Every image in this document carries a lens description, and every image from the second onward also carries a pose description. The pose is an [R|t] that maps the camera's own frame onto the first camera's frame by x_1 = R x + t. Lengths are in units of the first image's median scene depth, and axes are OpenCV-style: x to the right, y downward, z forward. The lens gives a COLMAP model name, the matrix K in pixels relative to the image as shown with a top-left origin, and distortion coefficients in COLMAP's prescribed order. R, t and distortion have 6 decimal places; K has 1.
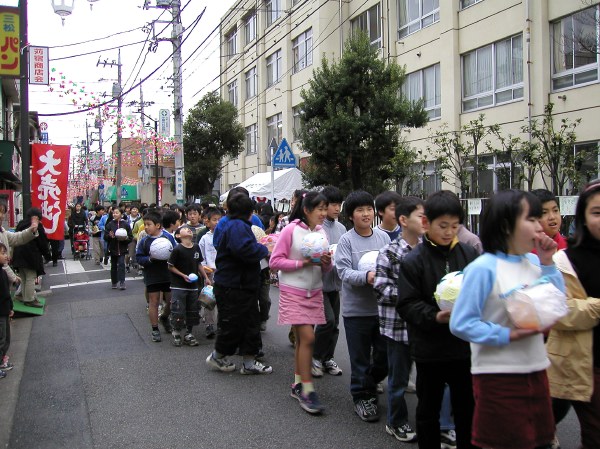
lens RADIAL K [[620.4, 0, 302.6], [0, 620.4, 220.7], [0, 0, 1]] dist [-0.076571, 0.000000]
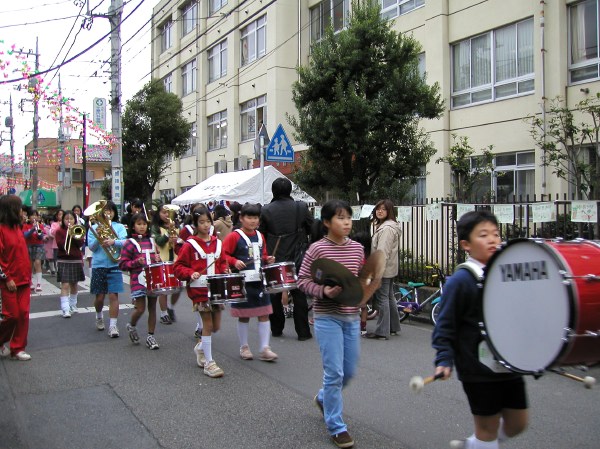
lens RADIAL K [[620.4, 0, 299.5], [0, 620.4, 223.1], [0, 0, 1]] dist [-0.076571, 0.000000]
pose [[0.991306, 0.006756, 0.131403, -0.061196], [-0.005263, 0.999918, -0.011707, -0.000019], [-0.131471, 0.010914, 0.991260, 0.129457]]
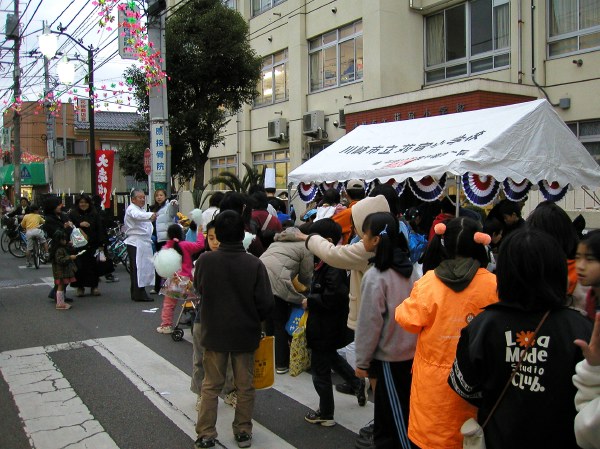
lens RADIAL K [[620.4, 0, 303.3], [0, 620.4, 221.4], [0, 0, 1]] dist [-0.076571, 0.000000]
pose [[0.986326, -0.007454, 0.164638, -0.165819], [0.003212, 0.999656, 0.026018, -0.014398], [-0.164776, -0.025133, 0.986011, 0.473567]]
